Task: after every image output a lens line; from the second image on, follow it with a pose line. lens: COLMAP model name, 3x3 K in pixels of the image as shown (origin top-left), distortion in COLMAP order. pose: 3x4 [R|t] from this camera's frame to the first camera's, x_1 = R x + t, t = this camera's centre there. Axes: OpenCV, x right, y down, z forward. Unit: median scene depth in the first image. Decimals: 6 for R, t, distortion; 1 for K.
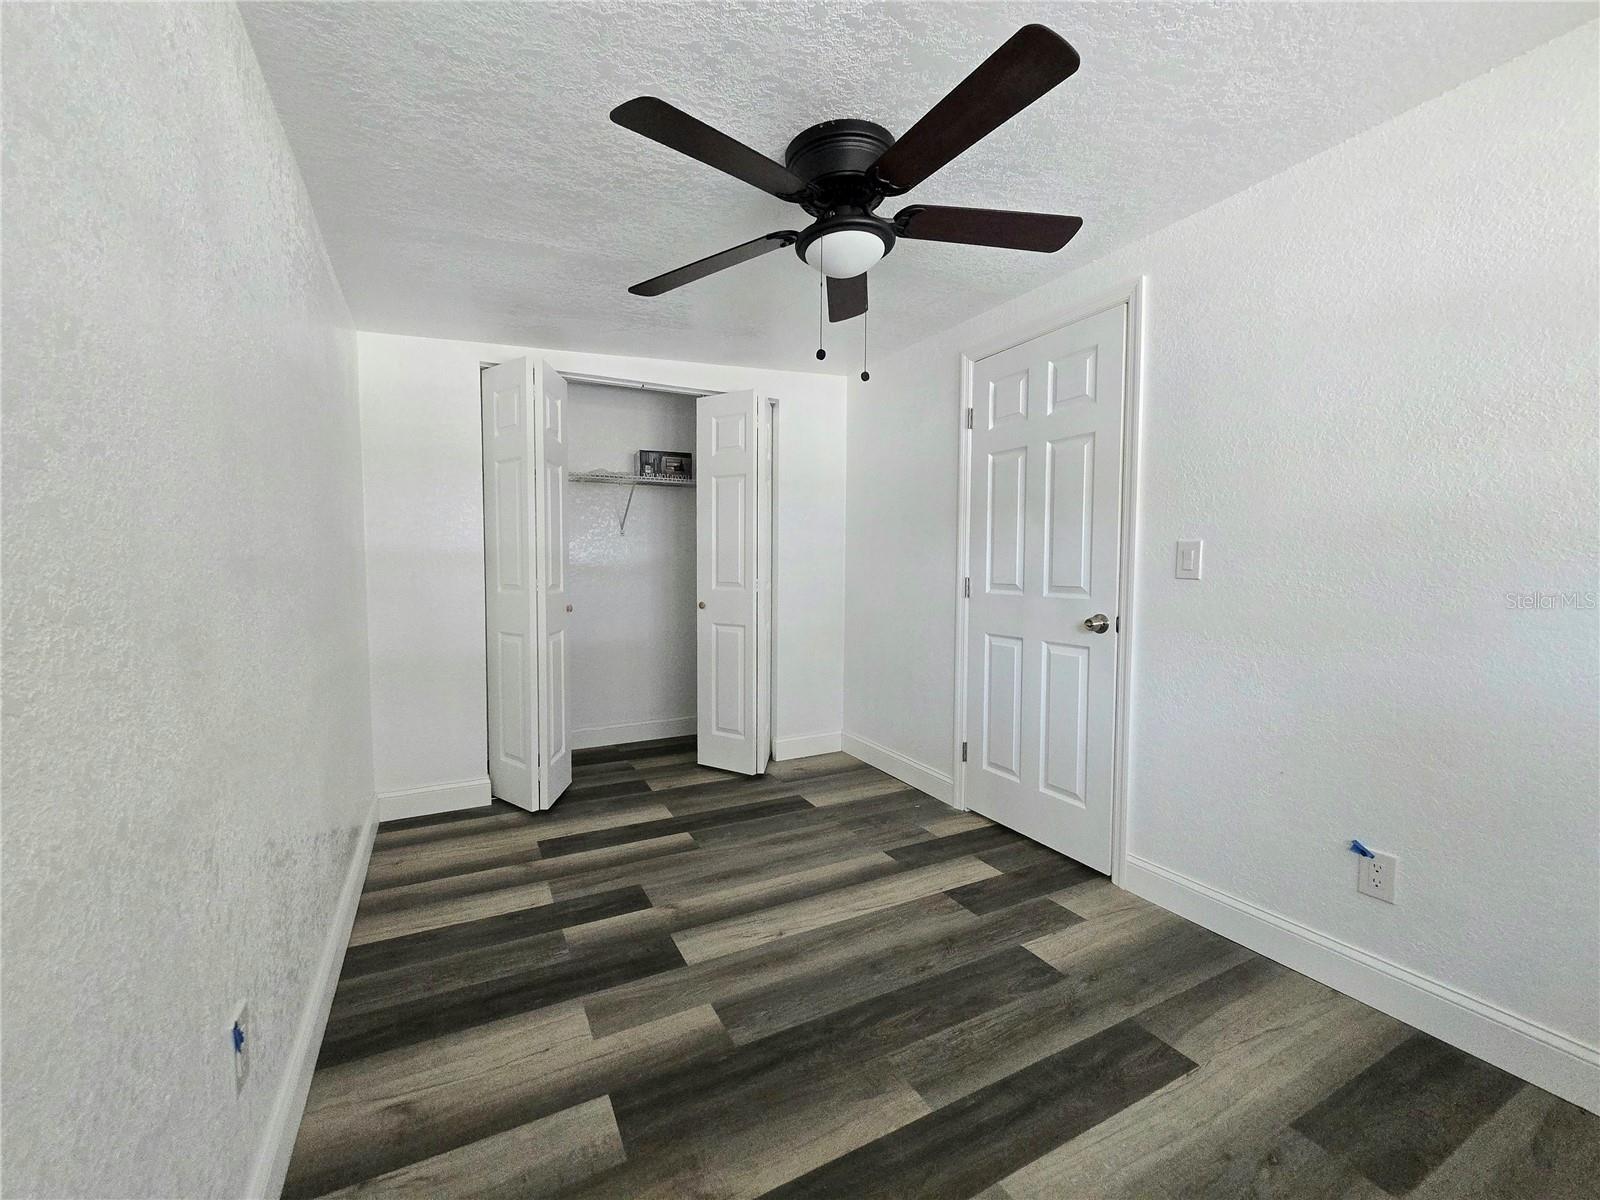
lens RADIAL K [[656.1, 0, 796.1], [0, 656.1, 598.0], [0, 0, 1]] dist [-0.002911, -0.000318]
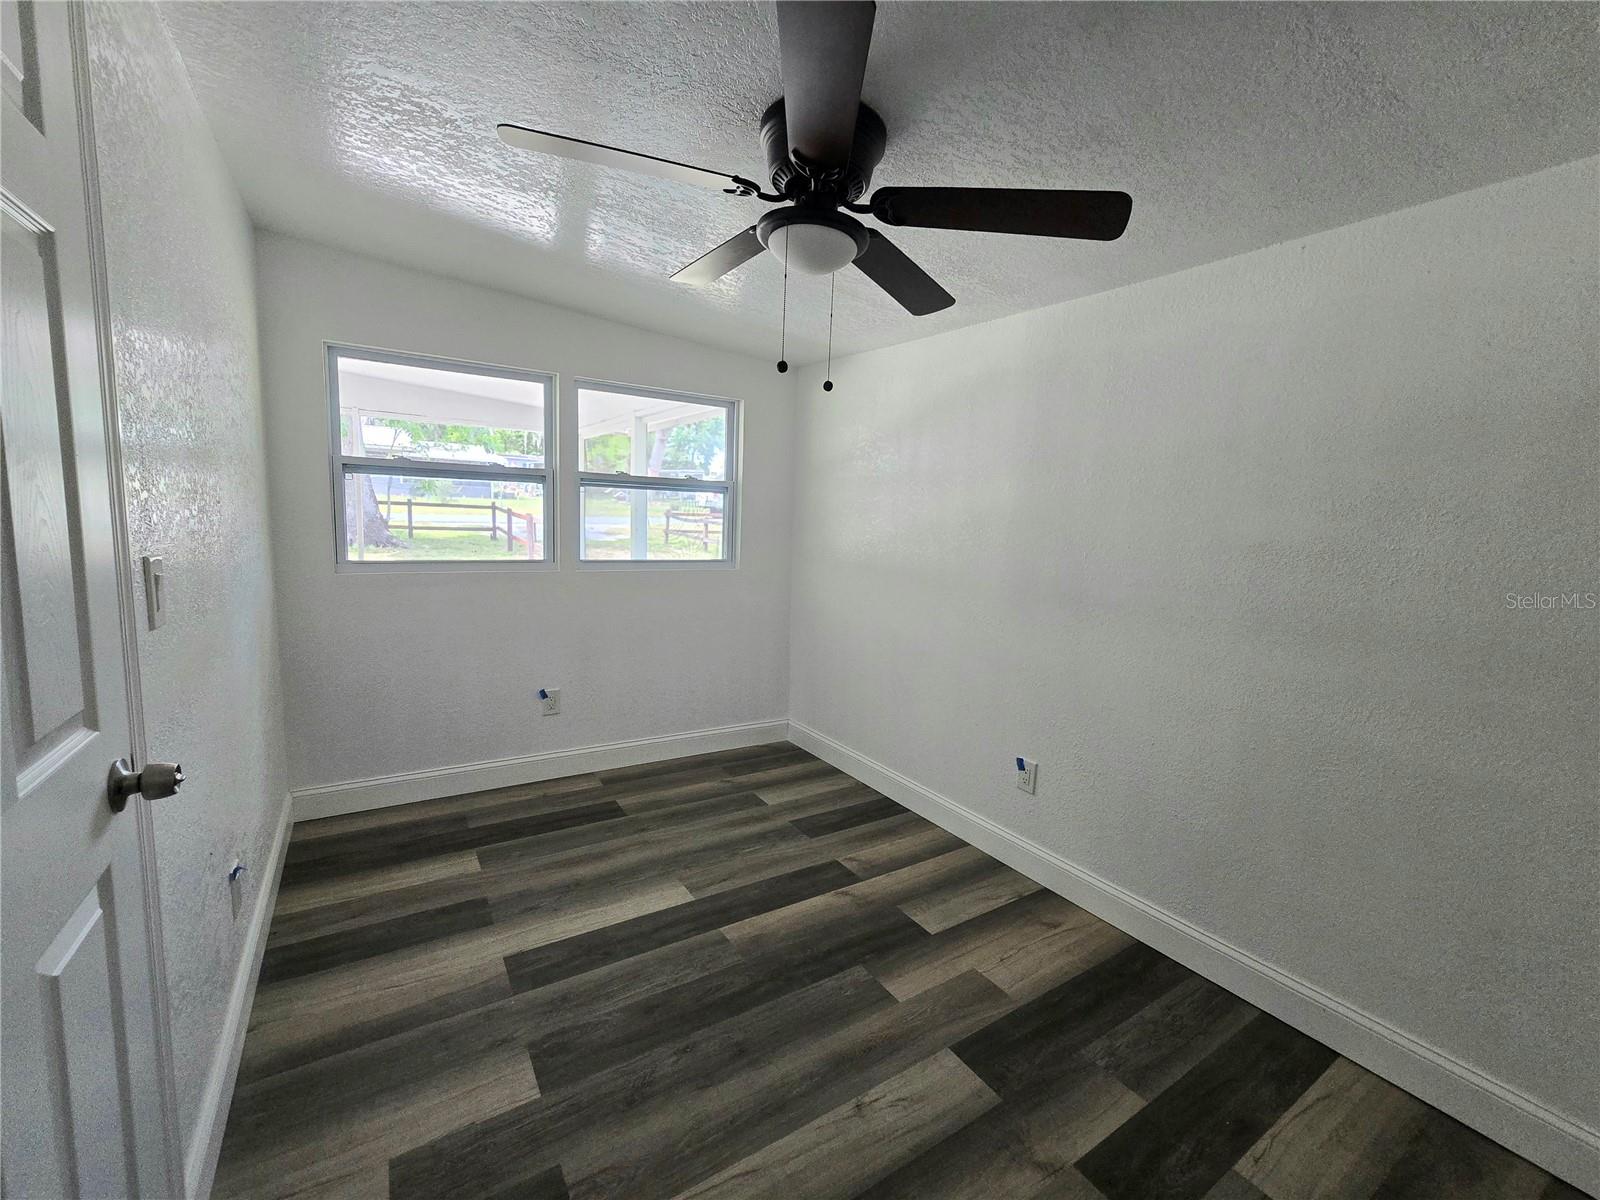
lens RADIAL K [[656.1, 0, 796.1], [0, 656.1, 598.0], [0, 0, 1]] dist [-0.002911, -0.000318]
pose [[-0.995212, -0.032413, -0.092212, 0.163184], [-0.048644, 0.982530, 0.179633, -0.221984], [0.084778, 0.183259, -0.979402, 1.973061]]
